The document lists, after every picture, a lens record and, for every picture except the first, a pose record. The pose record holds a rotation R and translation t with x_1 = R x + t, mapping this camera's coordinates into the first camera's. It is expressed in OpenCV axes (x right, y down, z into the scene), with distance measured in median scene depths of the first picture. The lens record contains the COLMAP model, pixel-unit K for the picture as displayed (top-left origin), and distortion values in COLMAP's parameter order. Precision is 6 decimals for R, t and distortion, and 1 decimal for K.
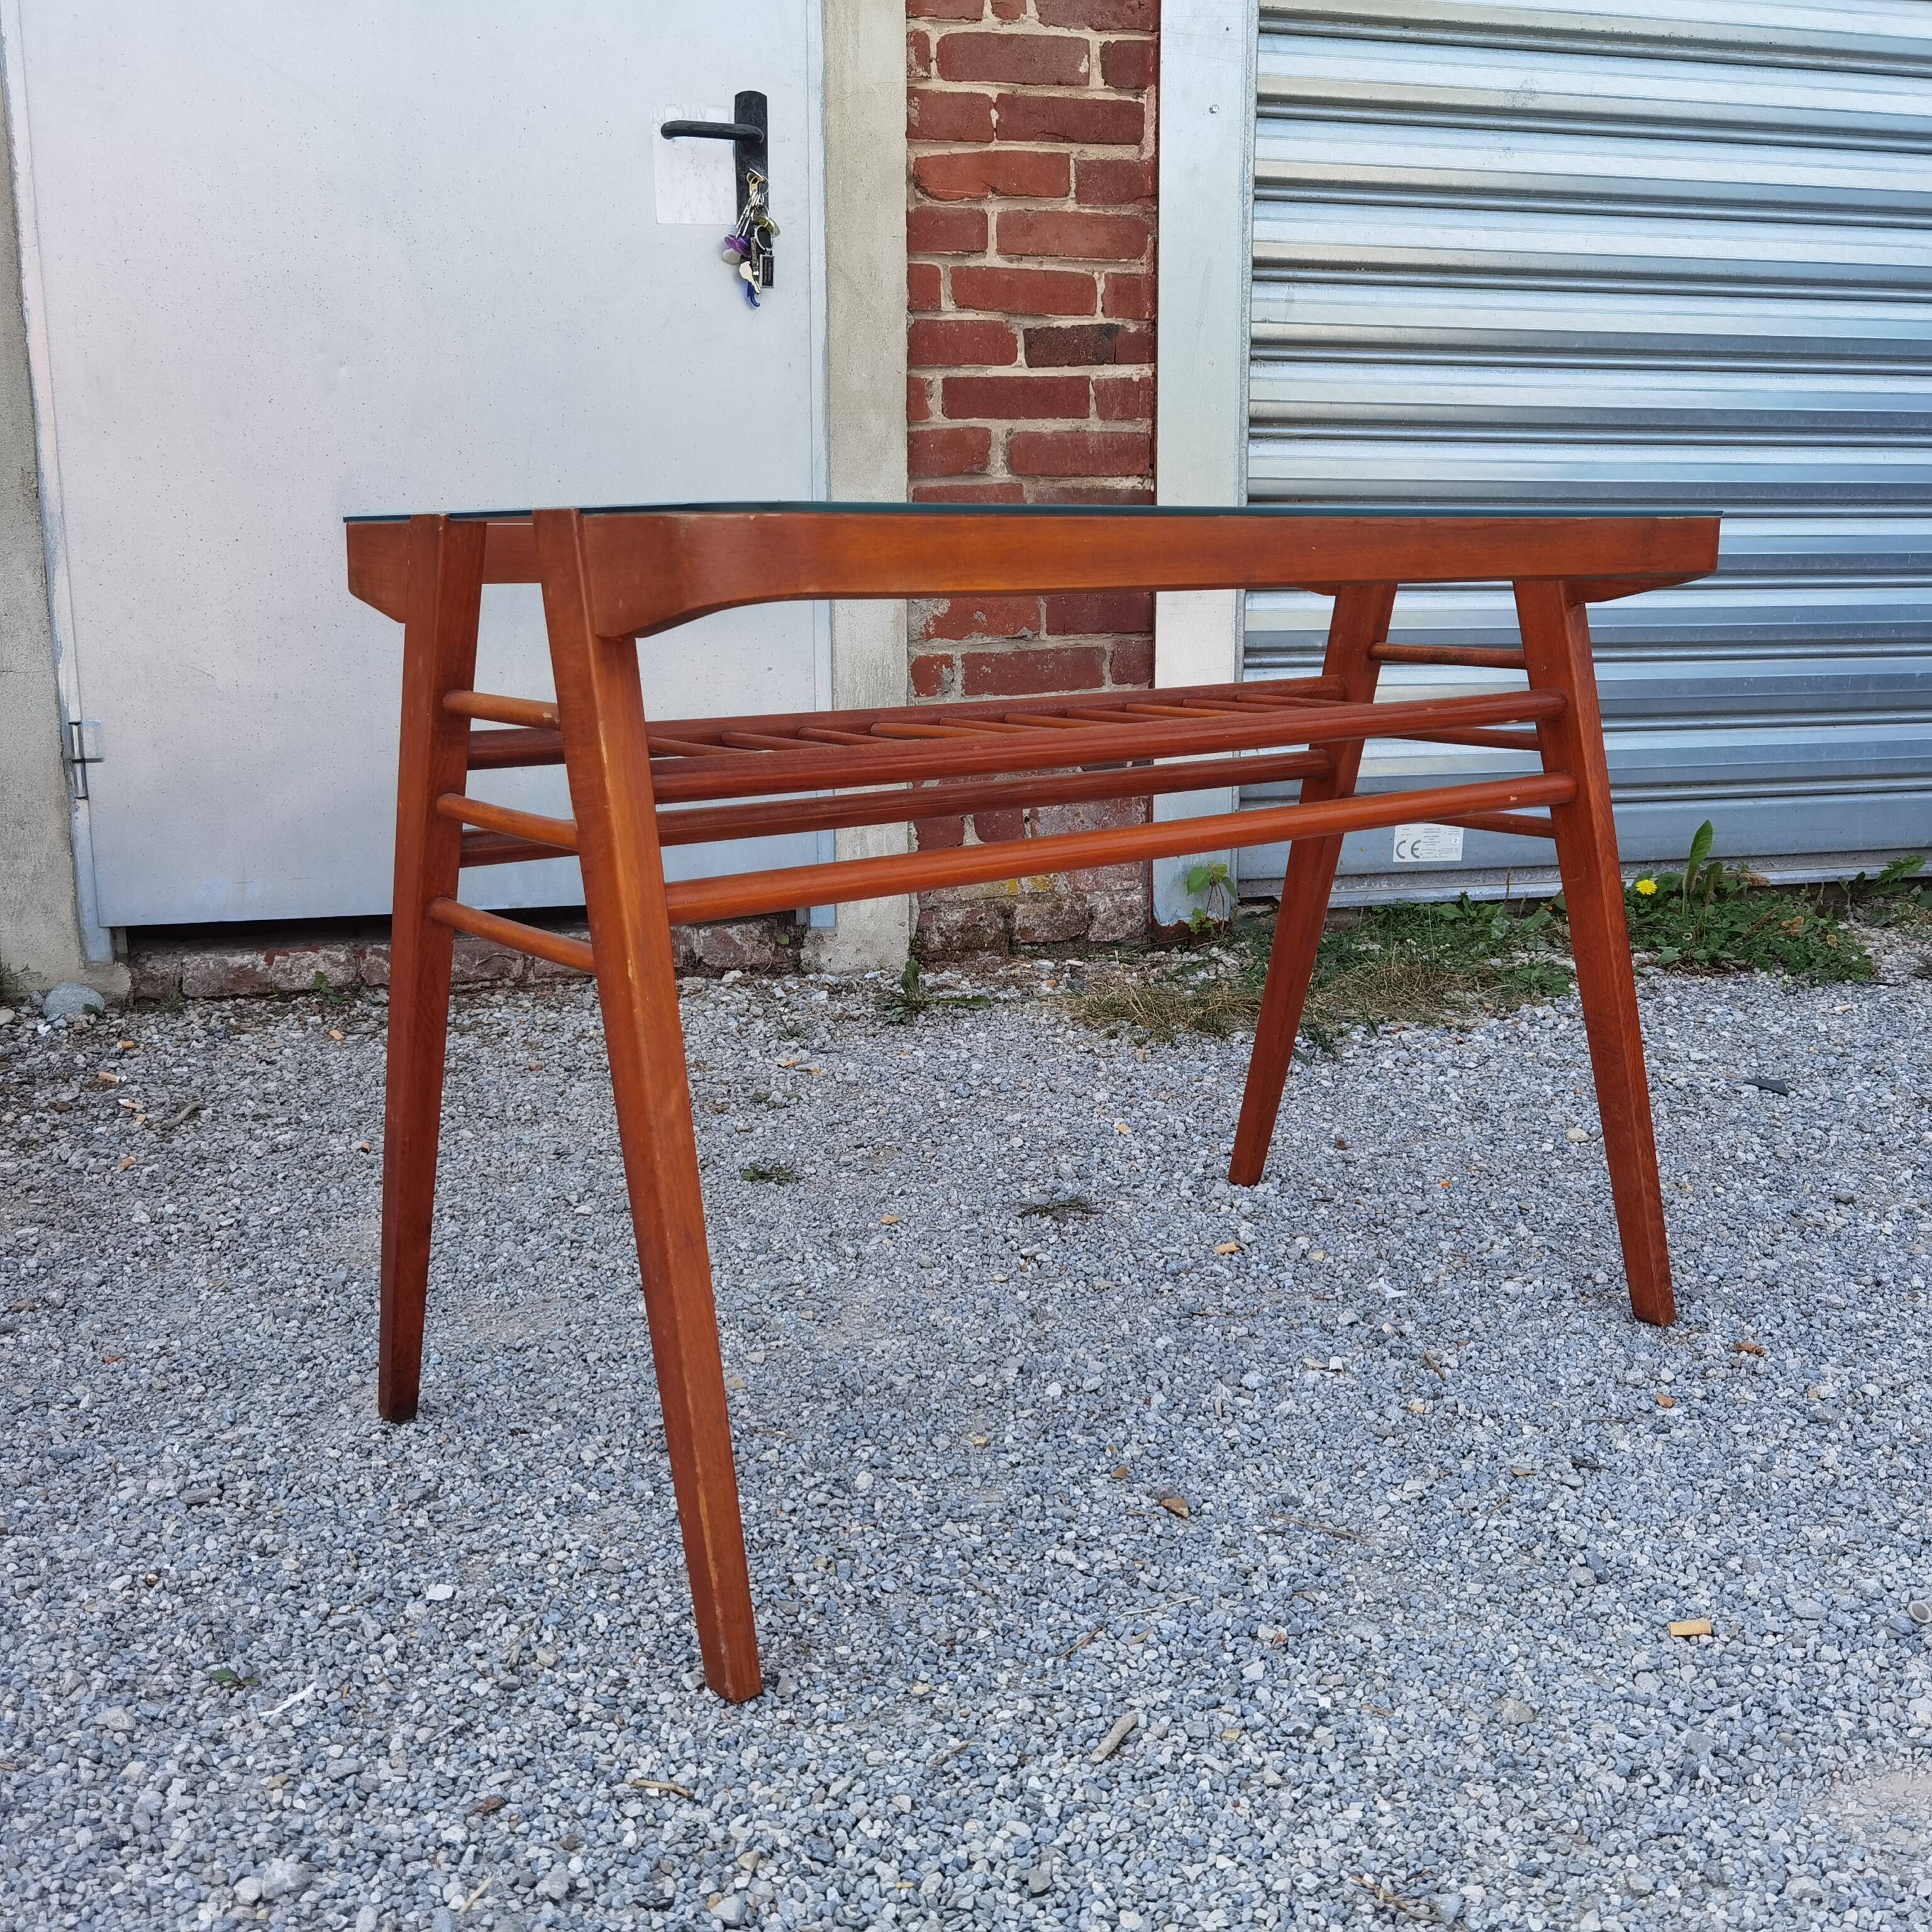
lens RADIAL K [[2040.7, 0, 966.0], [0, 2040.7, 966.0], [0, 0, 1]] dist [-0.010532, 0.069846]
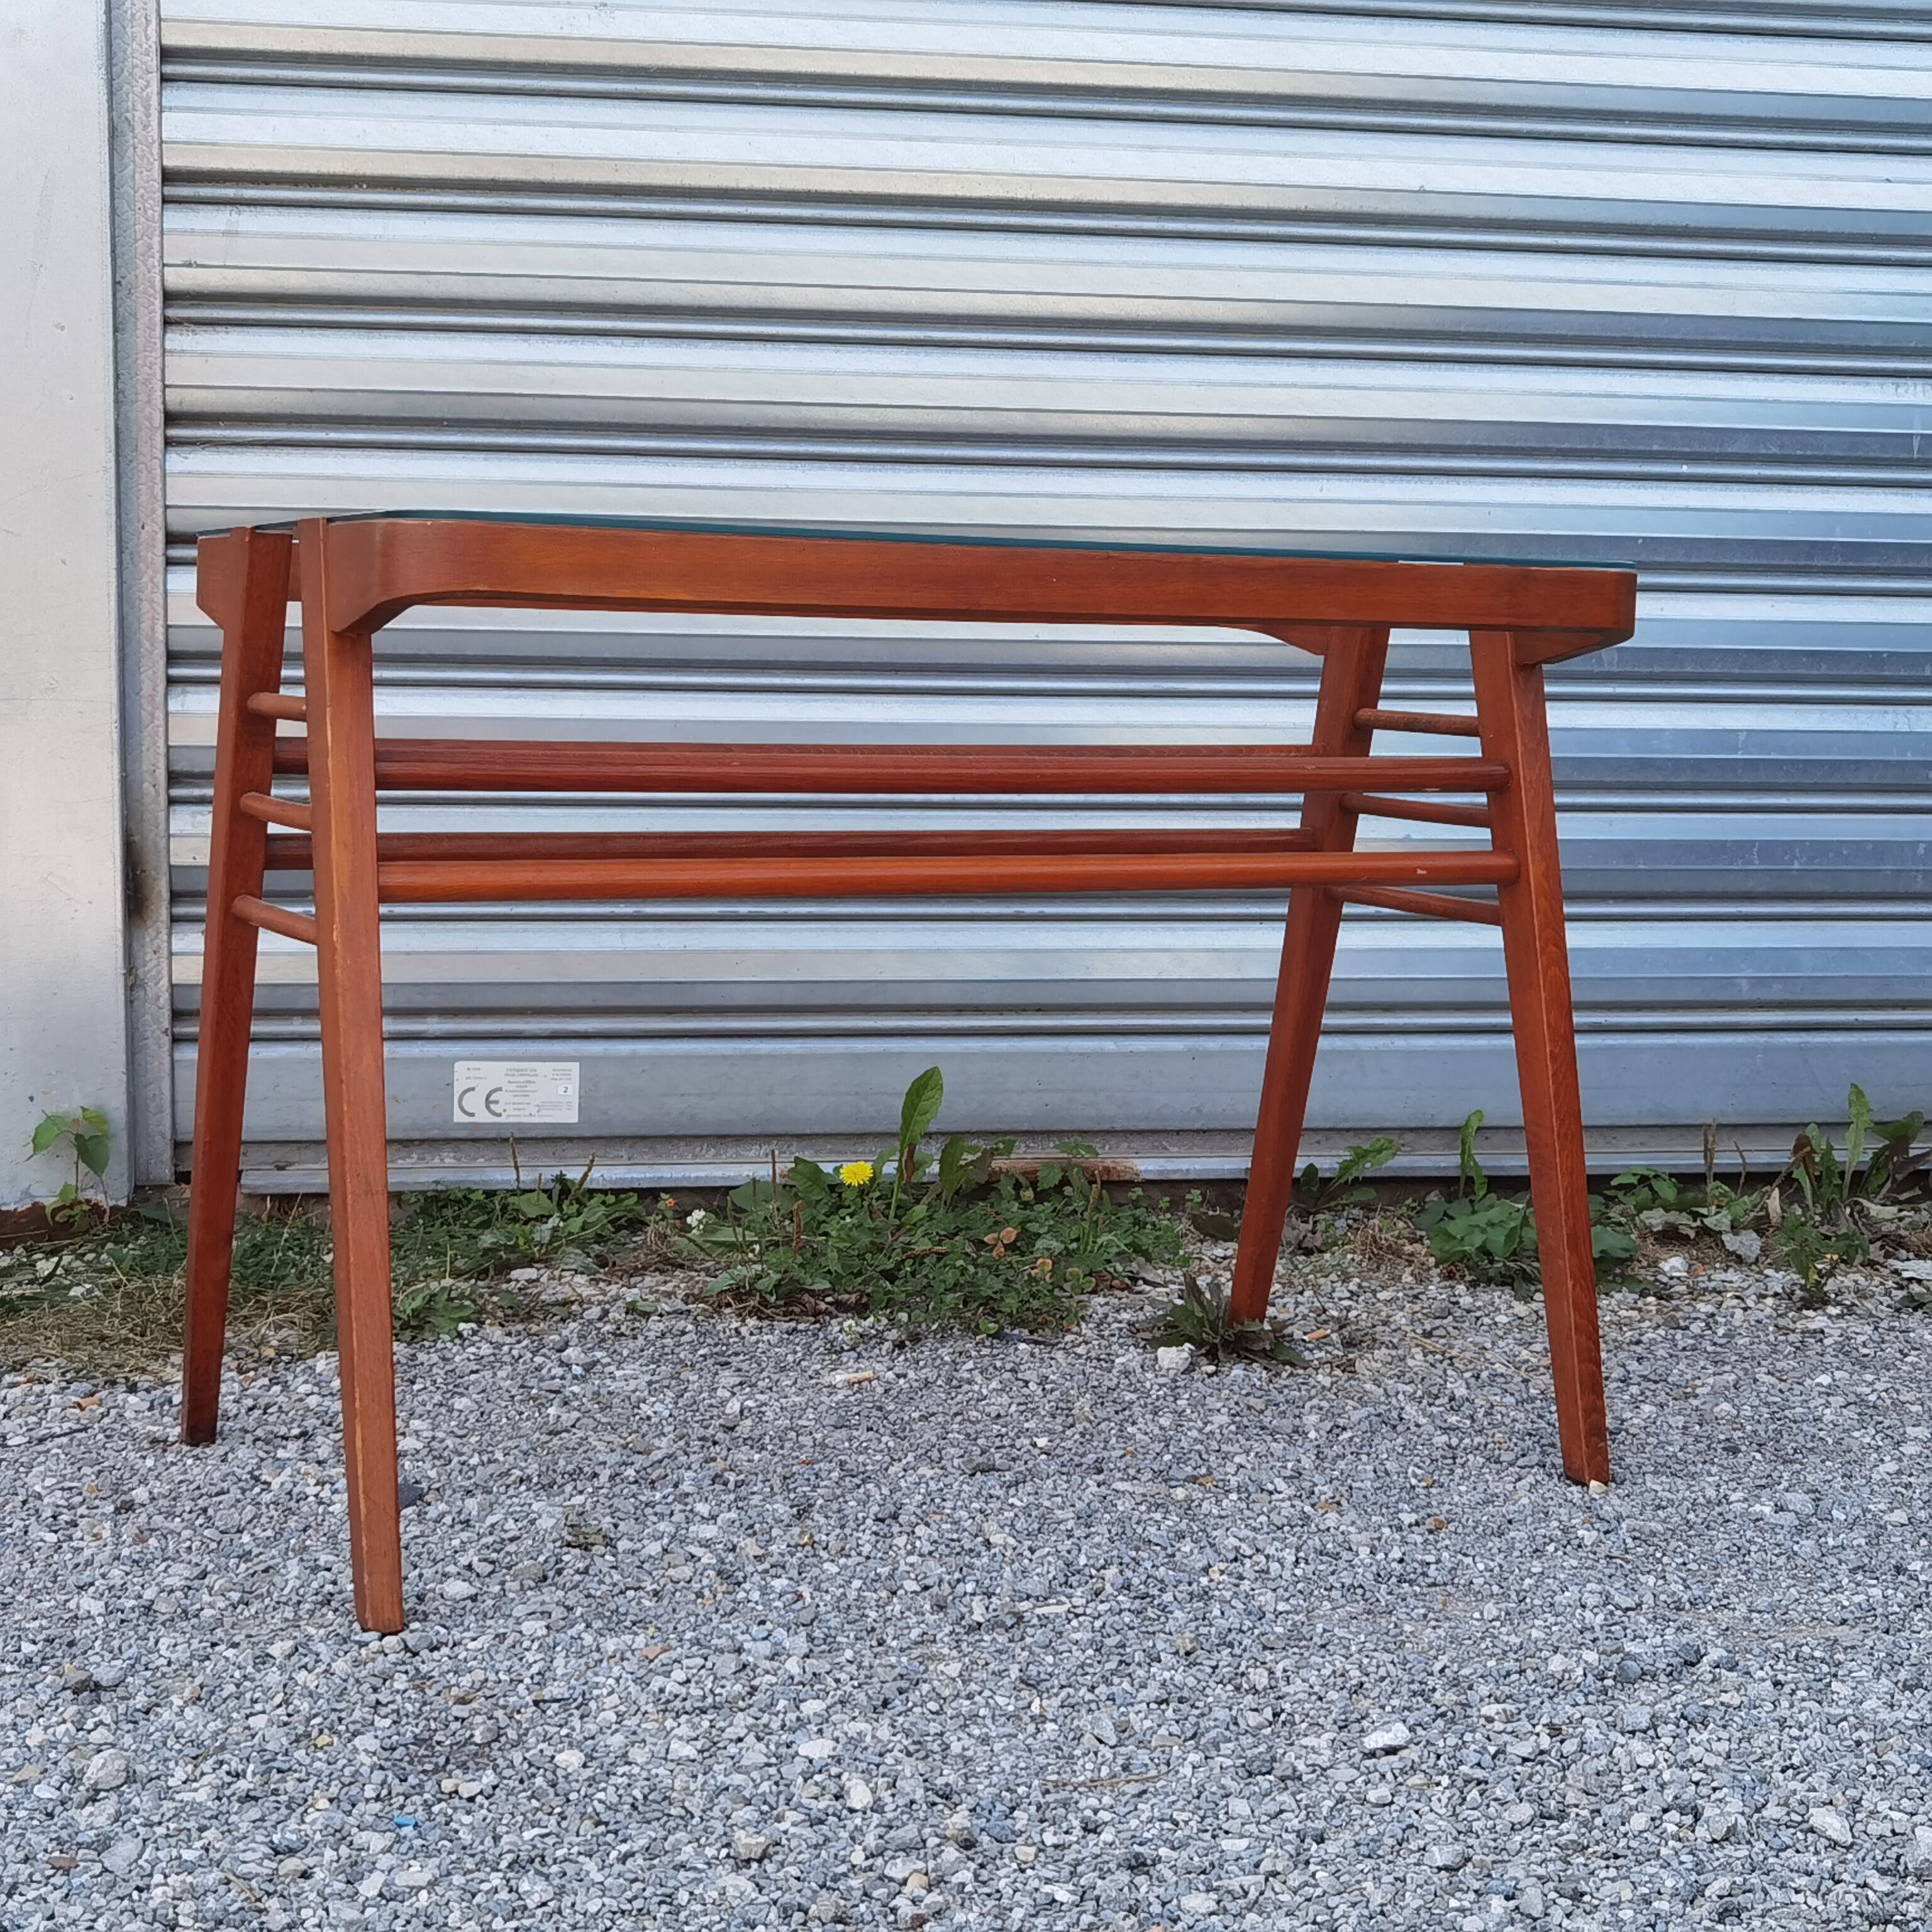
lens RADIAL K [[2994.2, 0, 970.4], [0, 2994.2, 924.4], [0, 0, 1]] dist [-0.066171, 0.182277]
pose [[0.994000, 0.025813, -0.106290, 0.458279], [-0.036652, 0.994178, -0.101327, -0.024492], [0.103056, 0.104615, 0.989159, 0.118989]]
